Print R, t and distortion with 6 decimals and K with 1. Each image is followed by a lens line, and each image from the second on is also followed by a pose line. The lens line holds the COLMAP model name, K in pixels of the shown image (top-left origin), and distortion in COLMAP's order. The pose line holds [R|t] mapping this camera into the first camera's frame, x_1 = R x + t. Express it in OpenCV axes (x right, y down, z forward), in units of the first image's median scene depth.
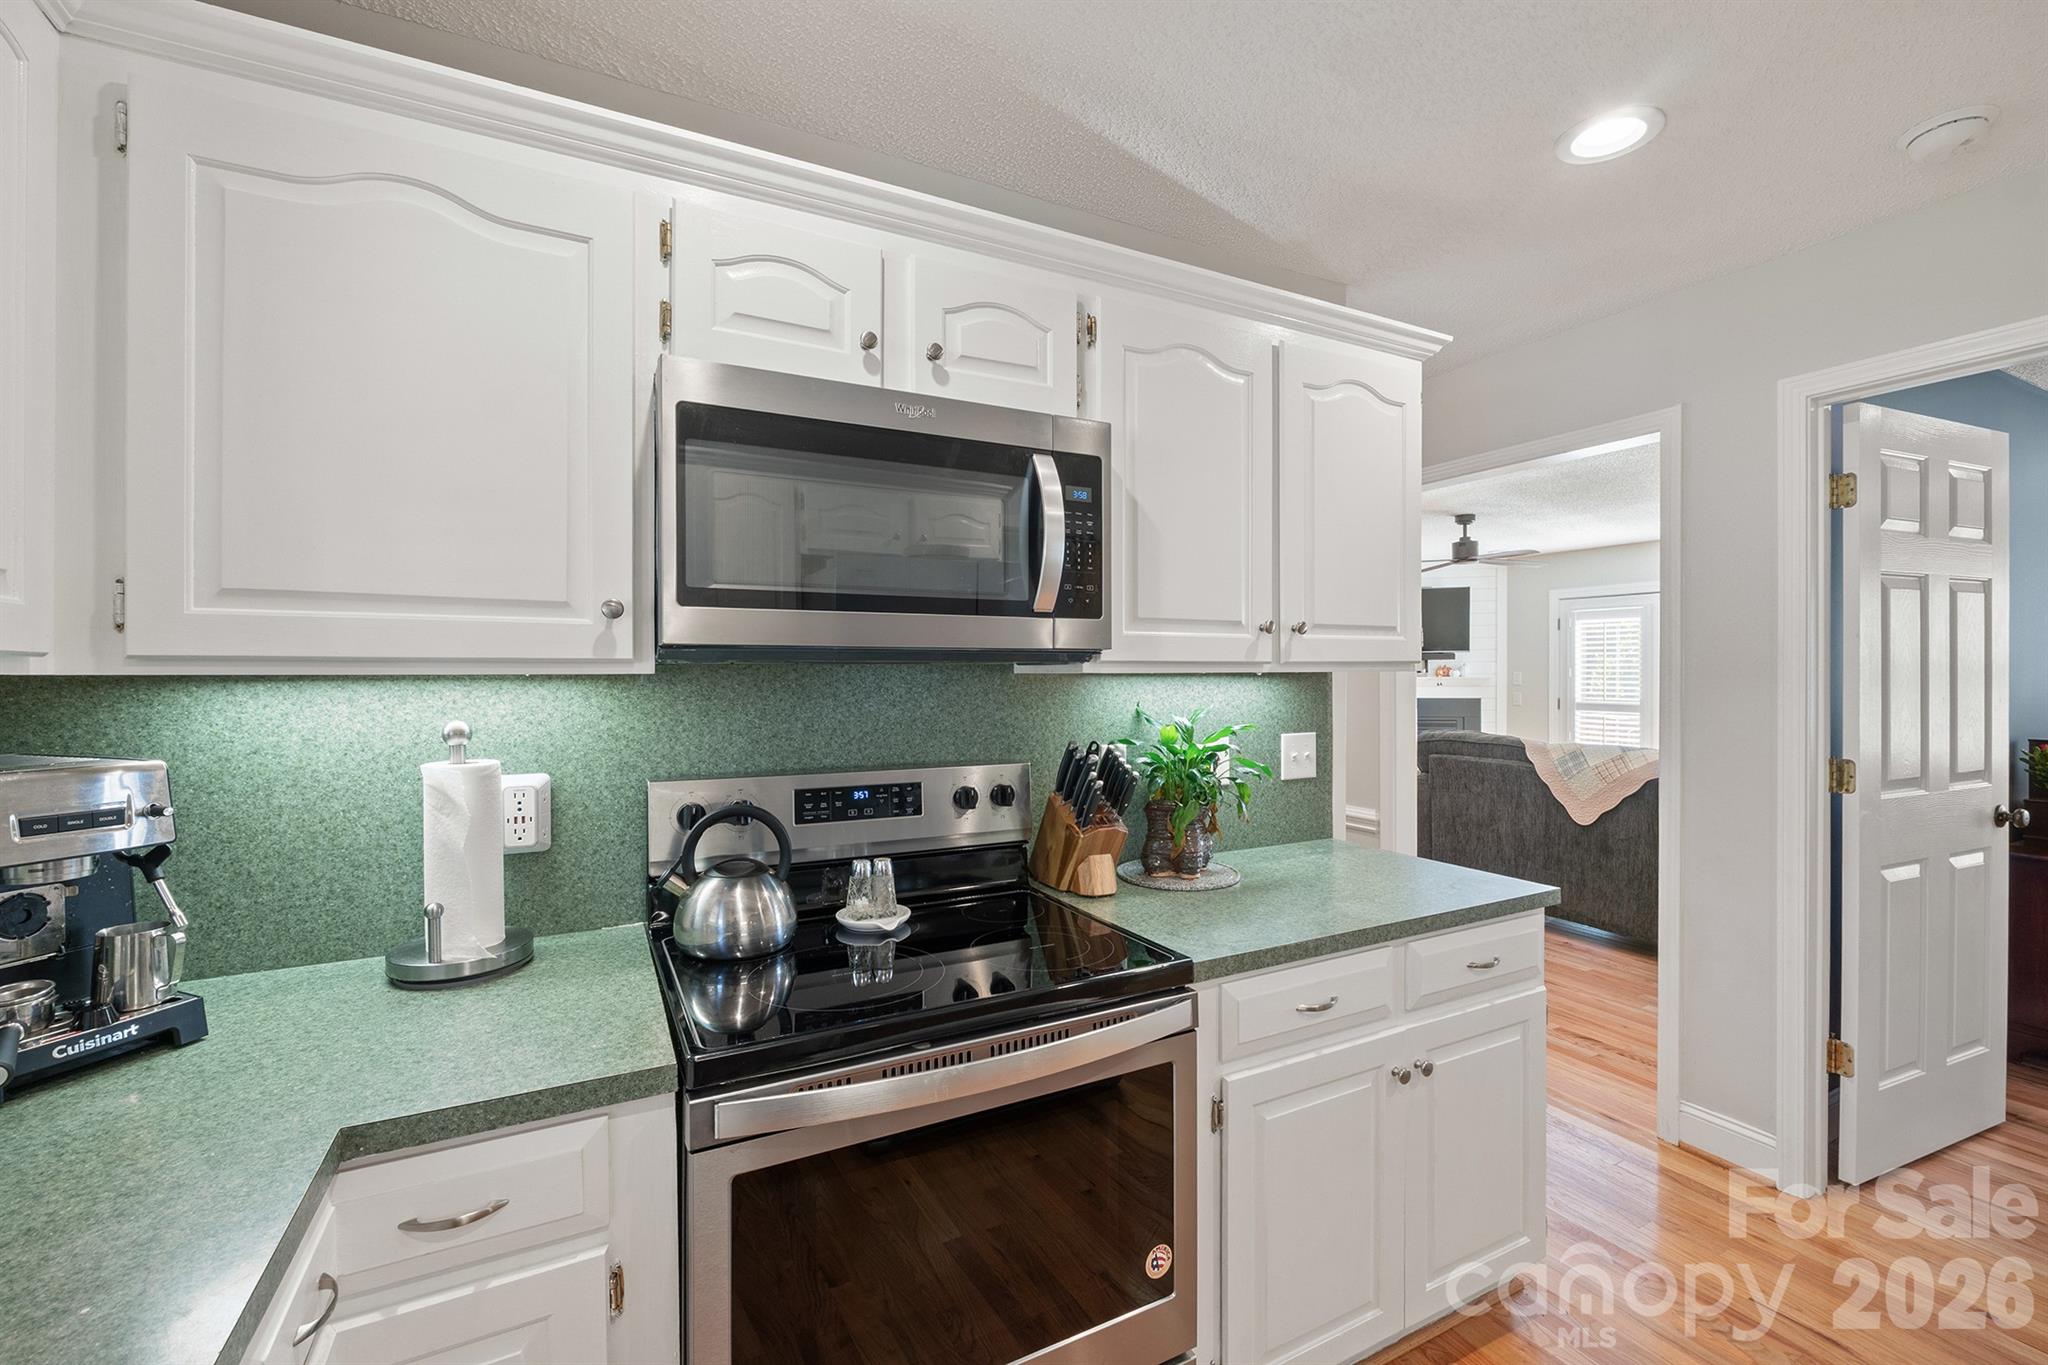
lens RADIAL K [[885.7, 0, 1014.5], [0, 885.7, 674.3], [0, 0, 1]] dist [-0.007352, -0.000240]
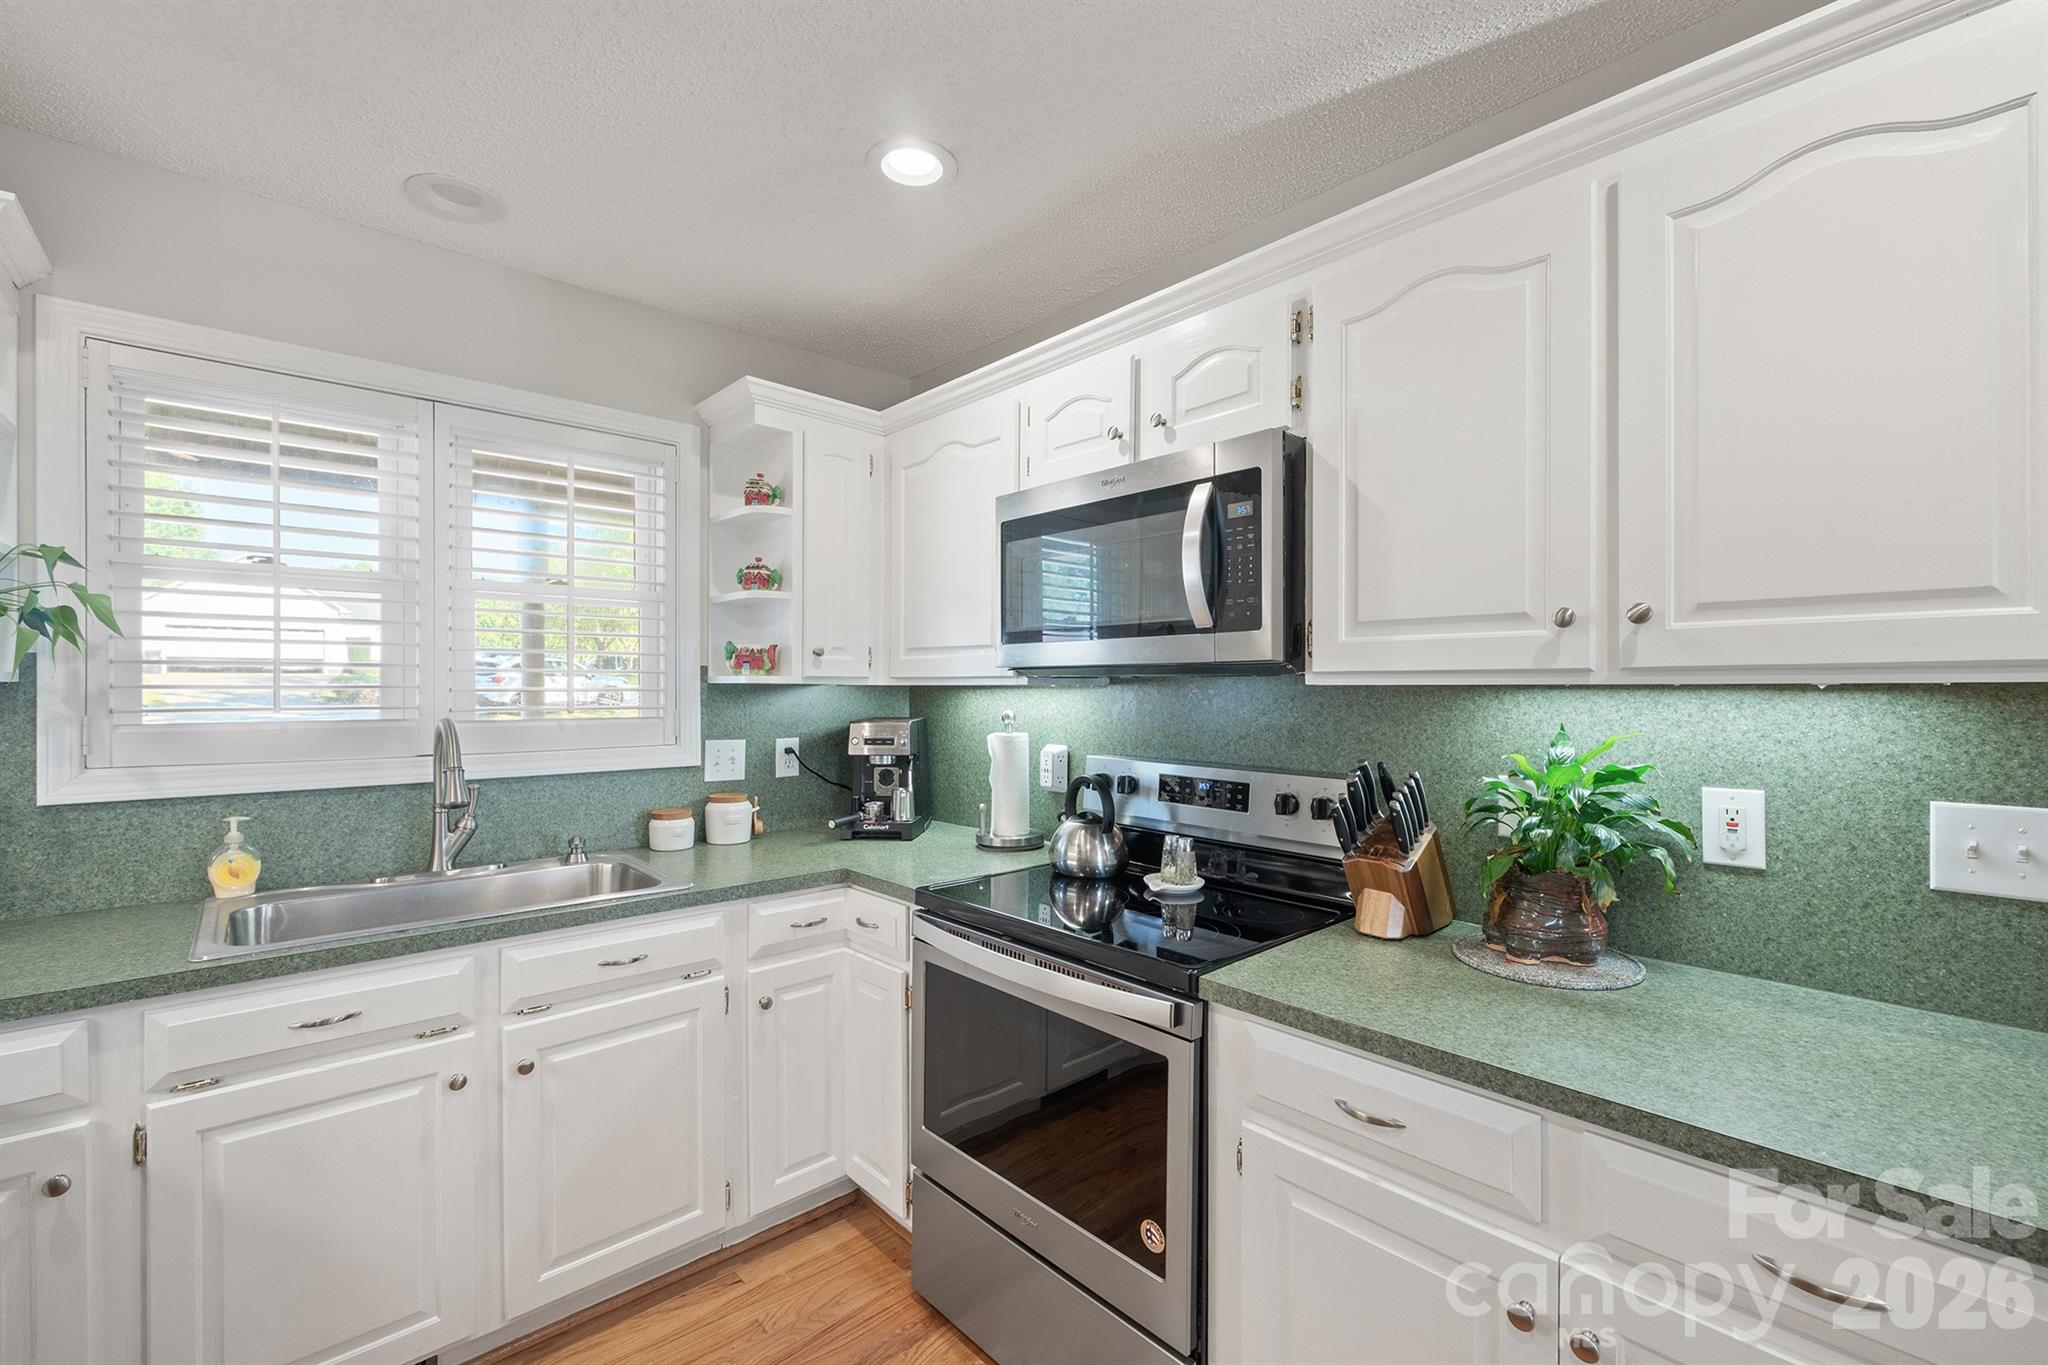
lens RADIAL K [[885.7, 0, 1036.9], [0, 885.7, 688.3], [0, 0, 1]] dist [-0.007352, -0.000240]
pose [[0.241440, 0.004563, -0.970405, 0.910820], [-0.002246, 0.999989, 0.004144, -0.001106], [0.970413, 0.001179, 0.241448, 0.474827]]
